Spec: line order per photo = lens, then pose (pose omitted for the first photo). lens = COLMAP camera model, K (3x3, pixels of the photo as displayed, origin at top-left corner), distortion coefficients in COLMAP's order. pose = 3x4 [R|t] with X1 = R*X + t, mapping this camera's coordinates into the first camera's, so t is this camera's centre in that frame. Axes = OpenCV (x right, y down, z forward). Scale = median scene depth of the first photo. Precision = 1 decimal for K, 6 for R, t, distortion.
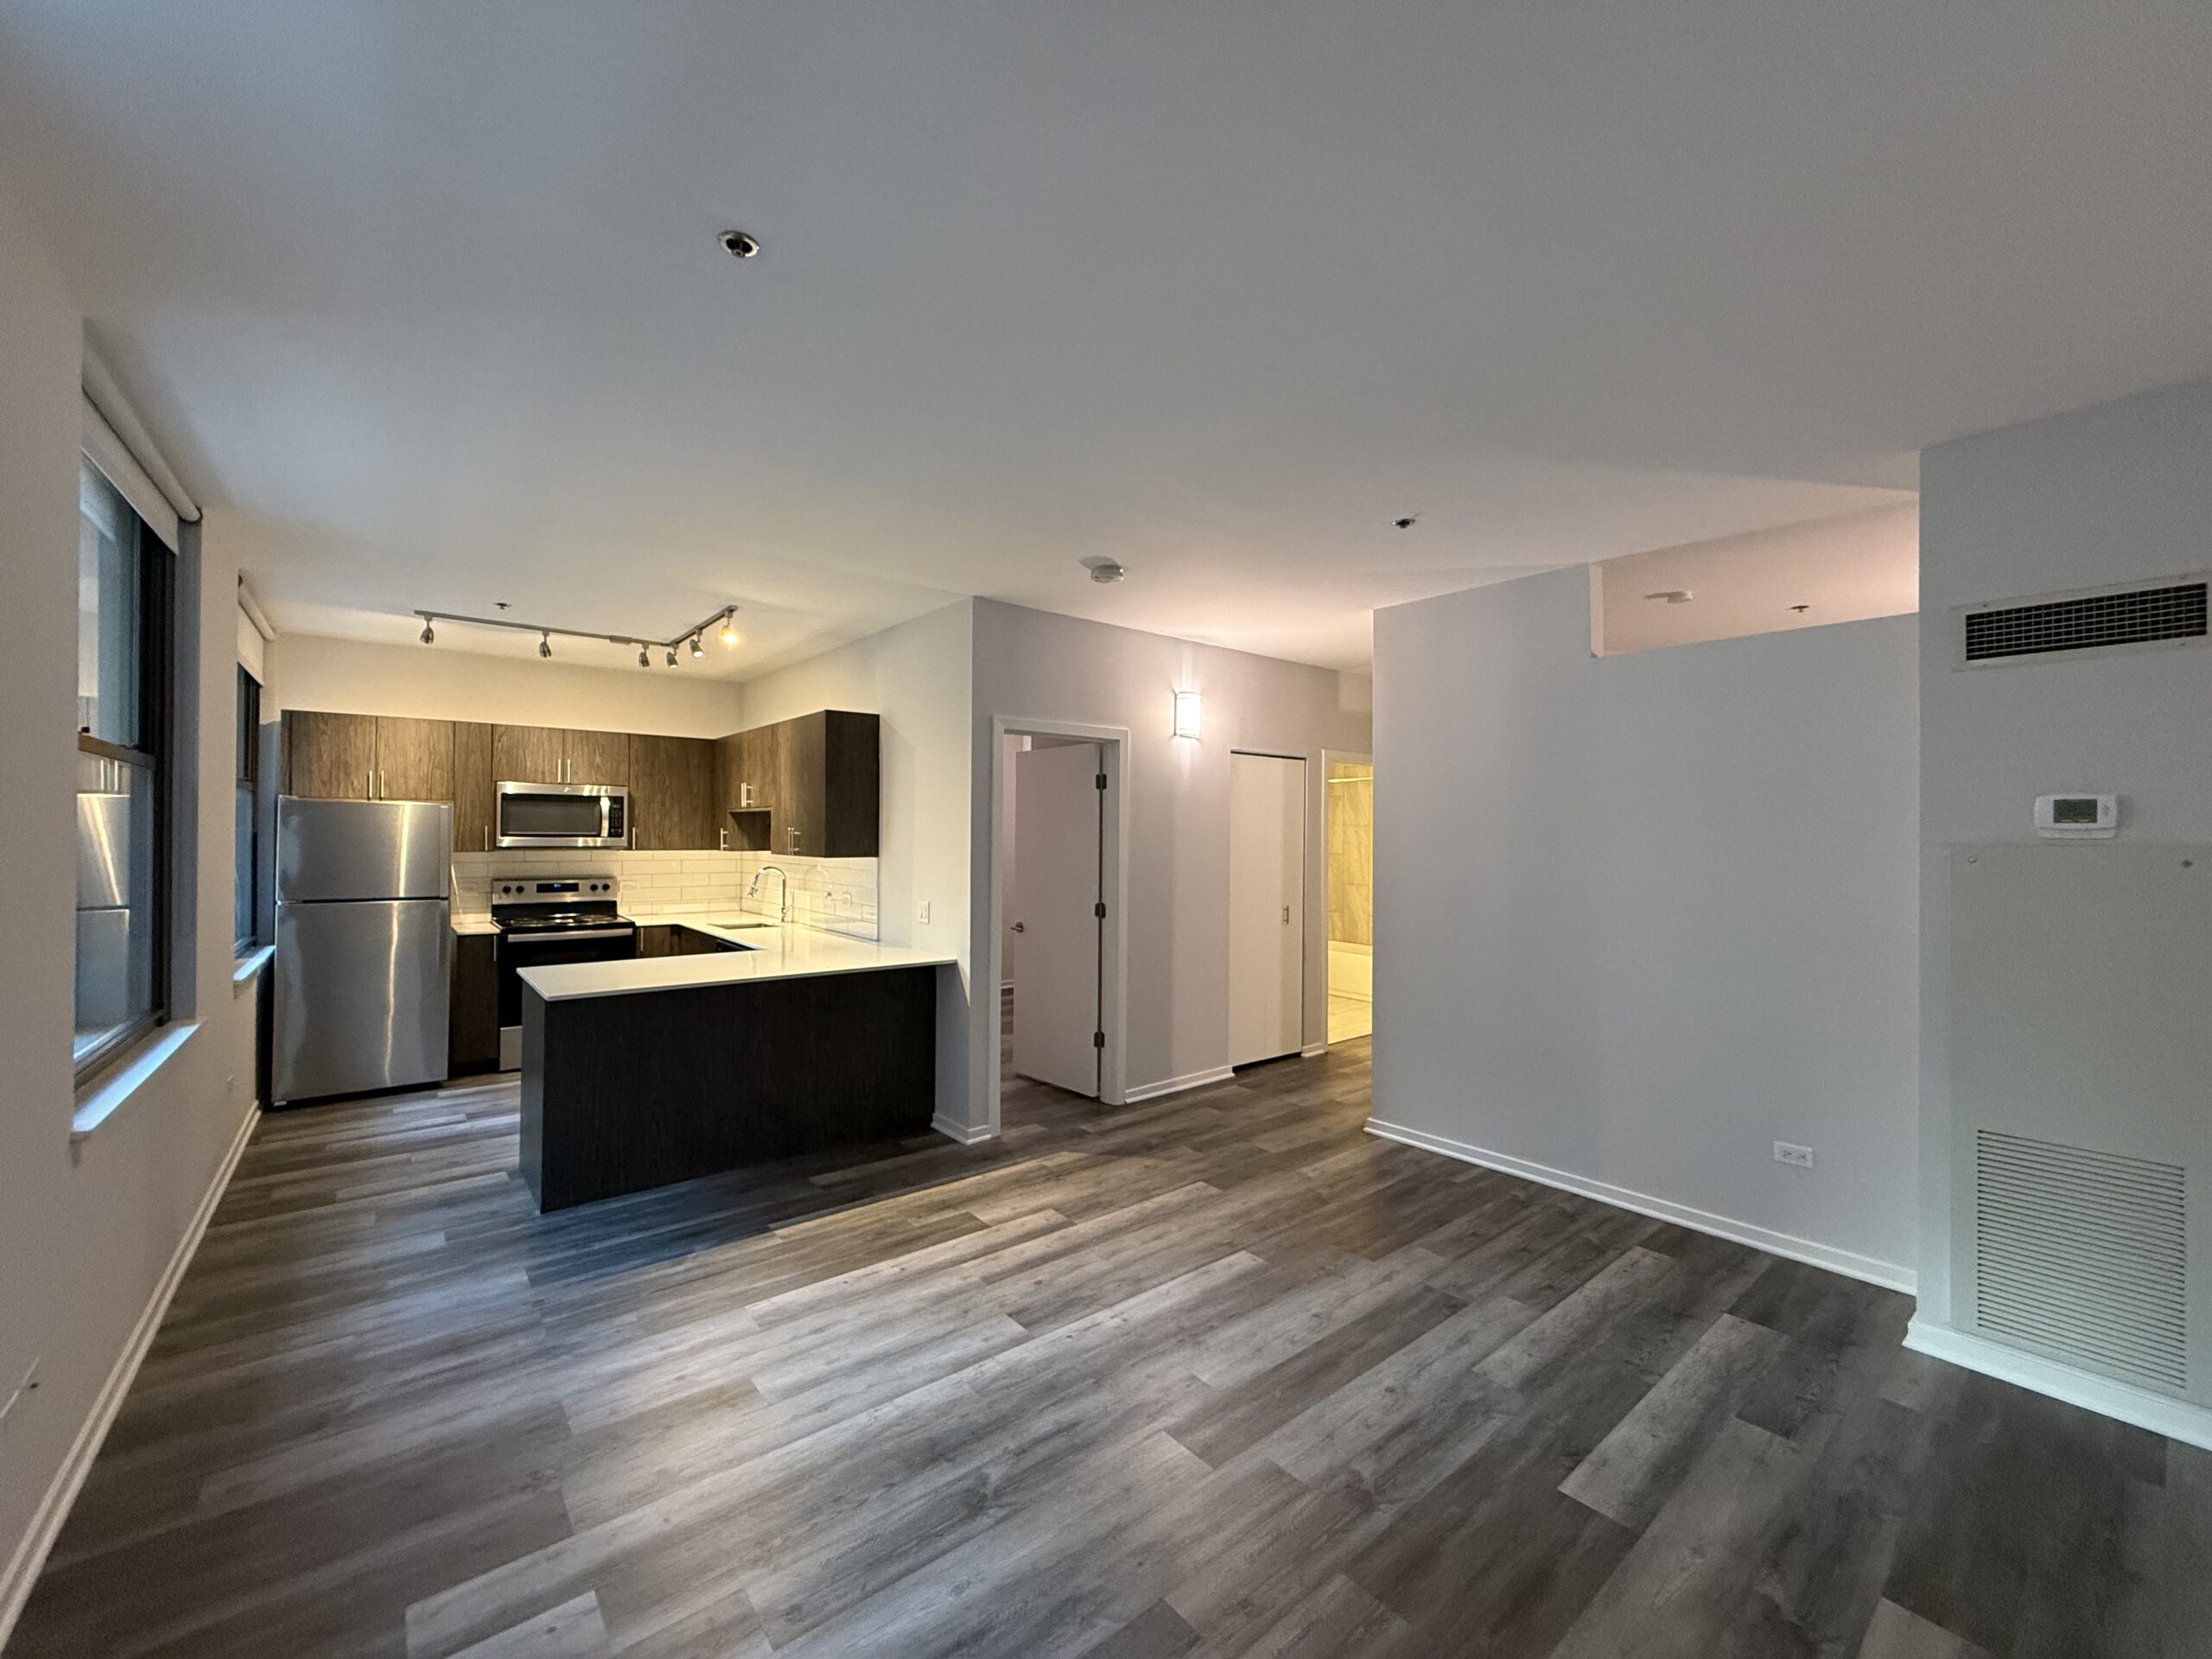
lens RADIAL K [[880.5, 0, 1098.5], [0, 880.5, 829.4], [0, 0, 1]] dist [0.000007, -0.000072]
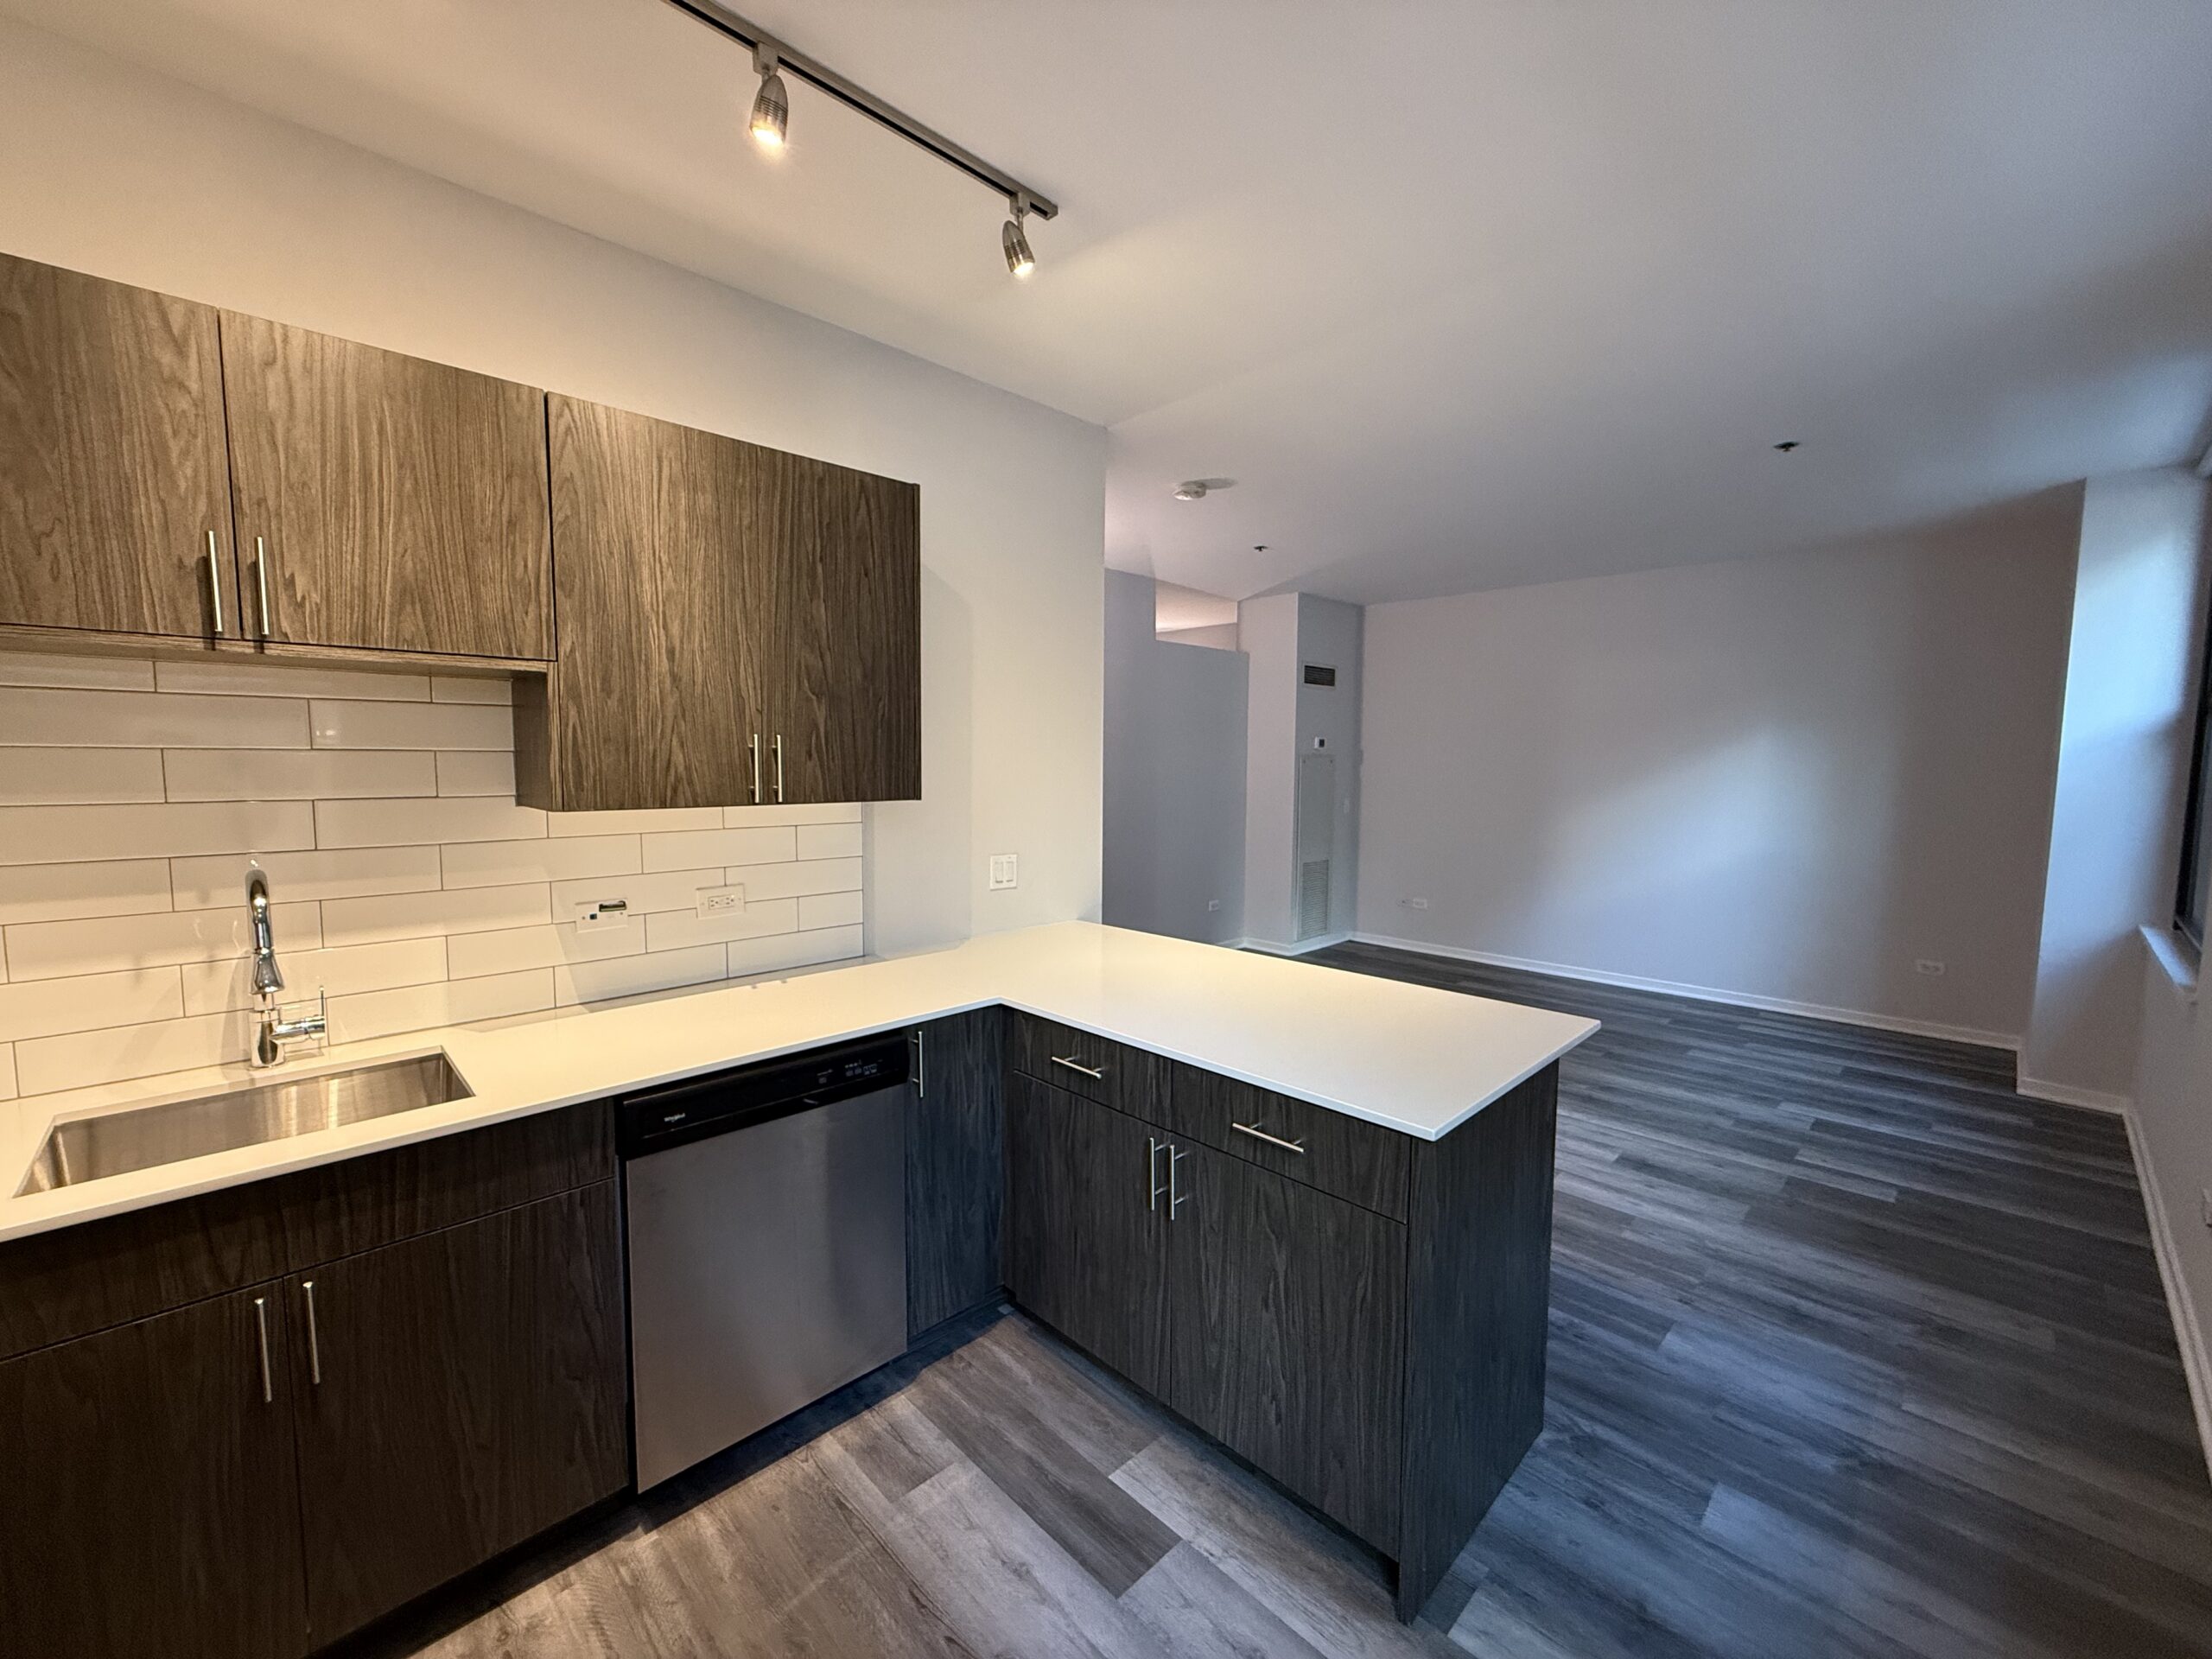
lens RADIAL K [[880.5, 0, 1098.5], [0, 880.5, 829.4], [0, 0, 1]] dist [0.000007, -0.000072]
pose [[-0.084206, -0.089990, 0.992376, -1.158032], [-0.011885, 0.995933, 0.089305, 0.006416], [-0.996377, -0.004274, -0.084933, 1.360809]]
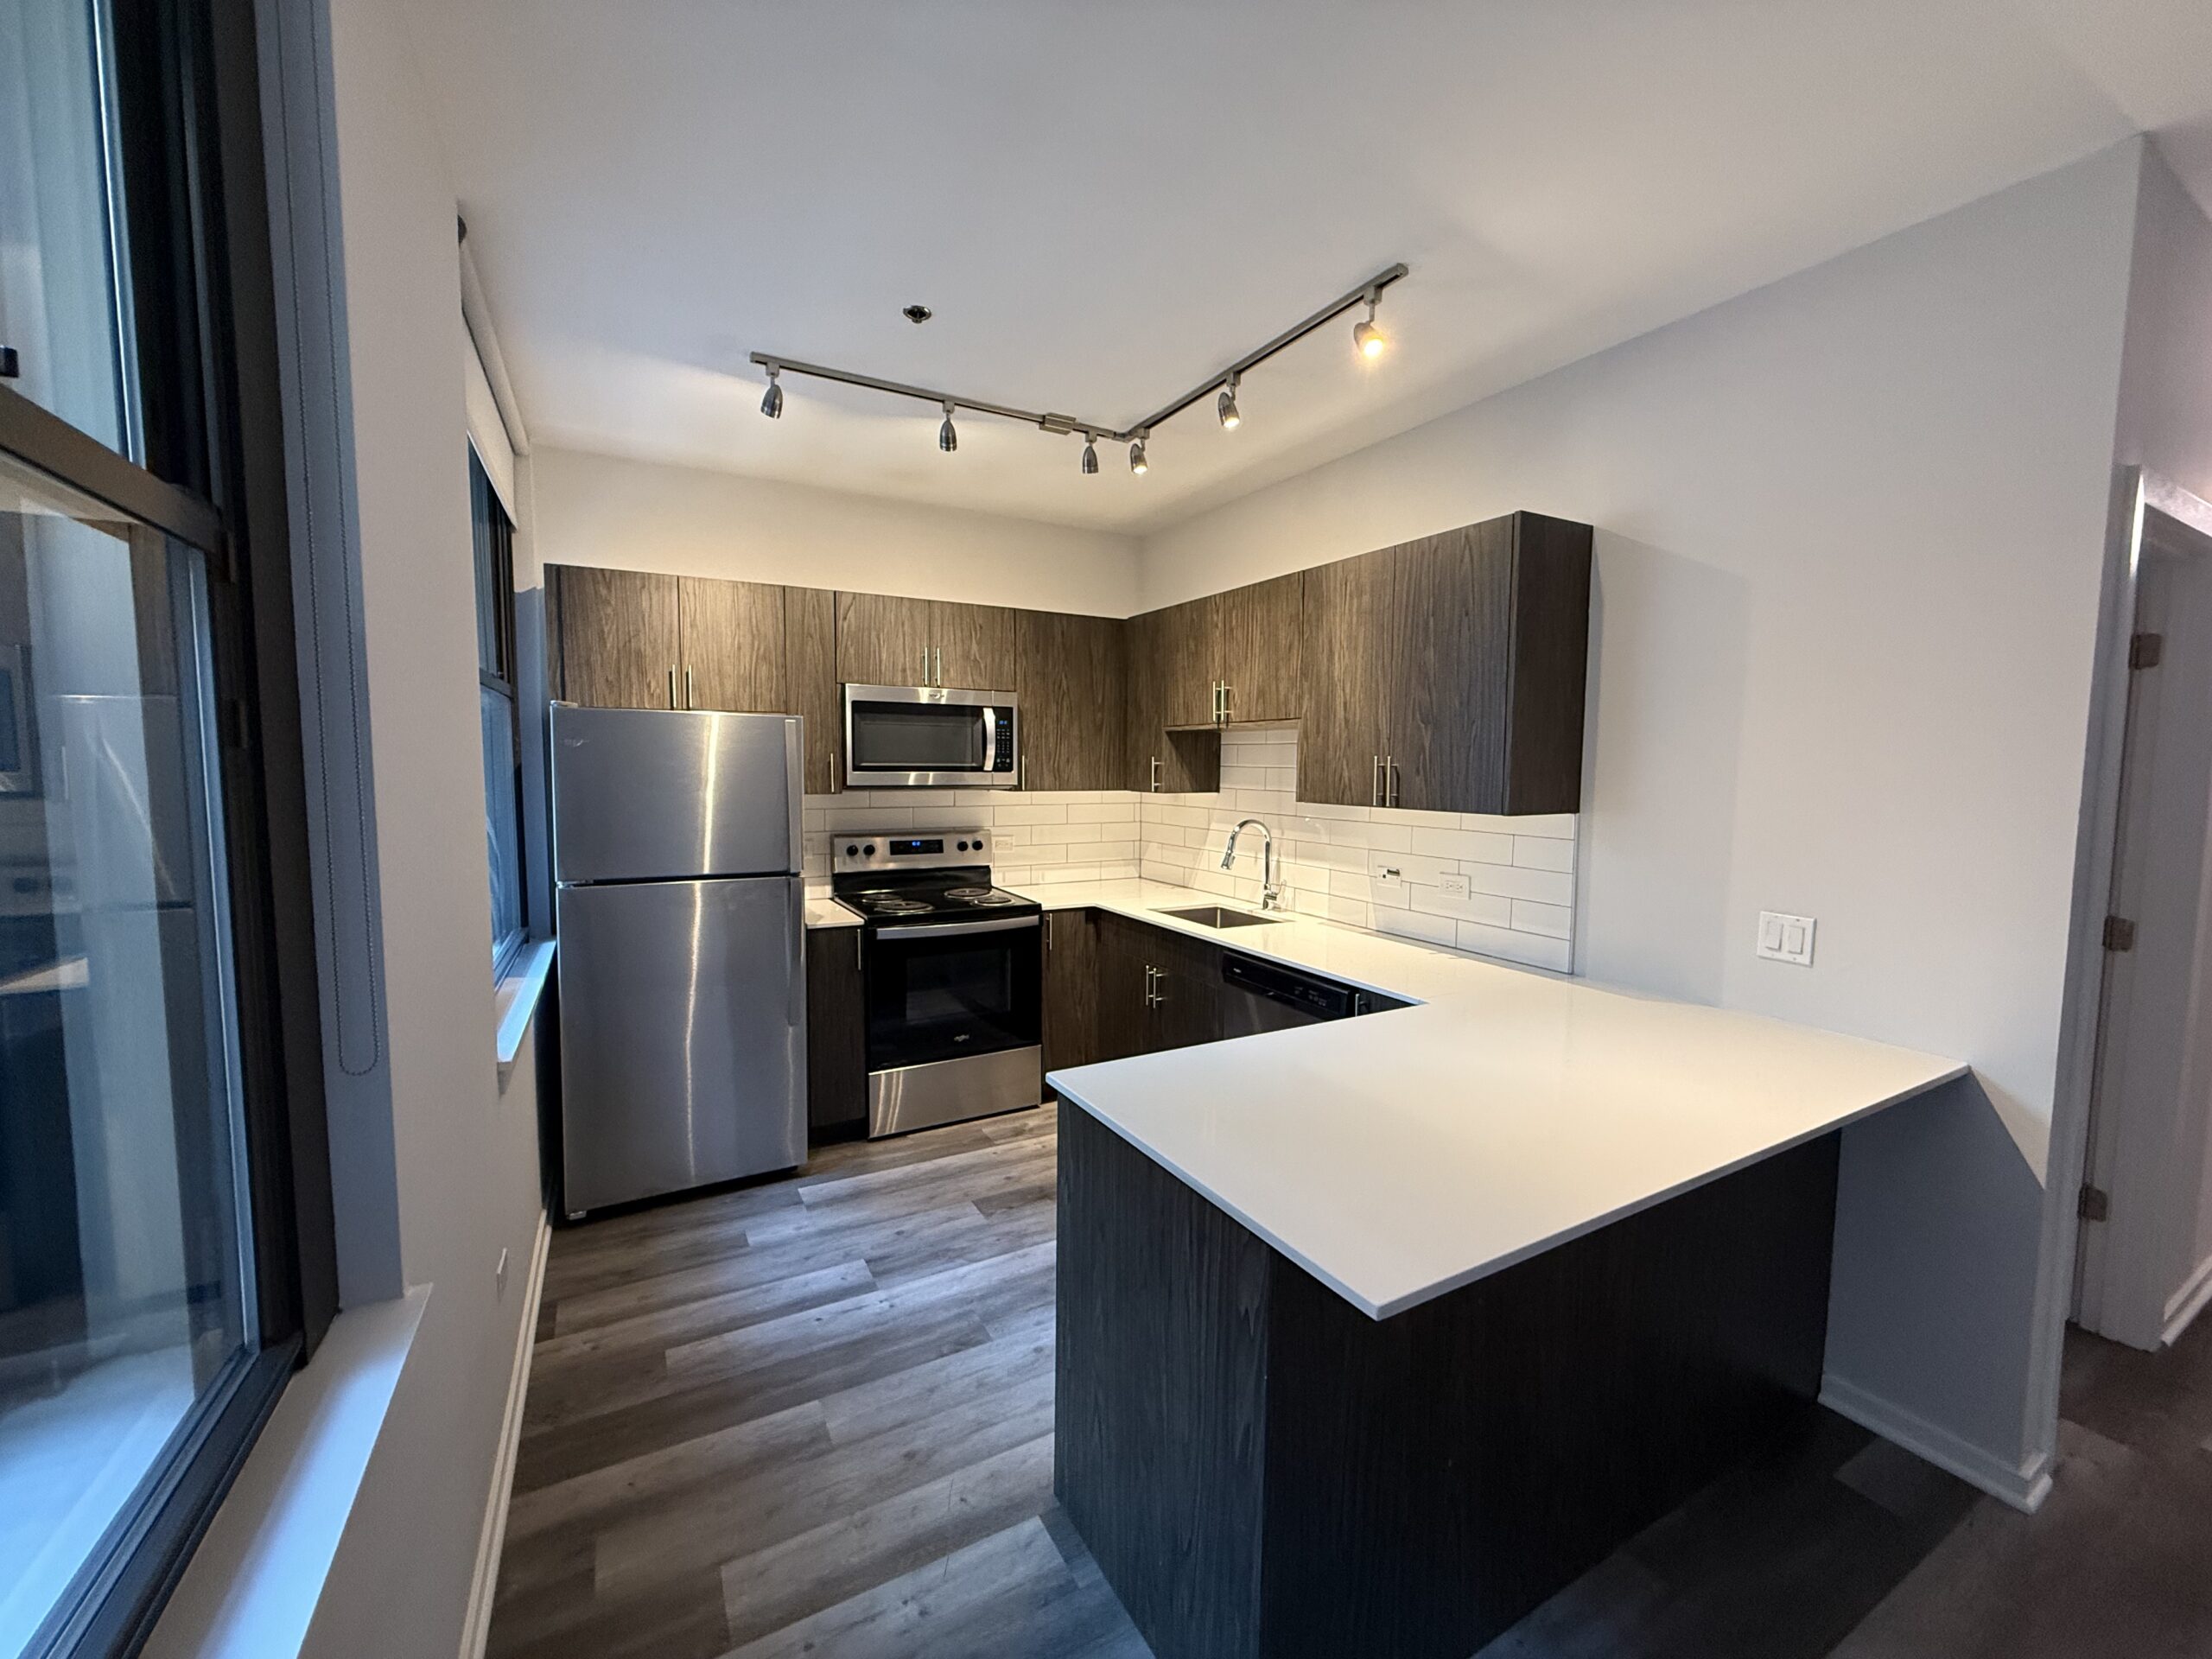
lens RADIAL K [[878.8, 0, 1099.4], [0, 878.8, 827.9], [0, 0, 1]] dist [-0.000642, -0.000359]
pose [[0.983775, 0.012712, -0.178955, -0.649088], [0.001457, 0.996888, 0.078821, -0.000075], [0.179400, -0.077802, 0.980695, 0.677613]]
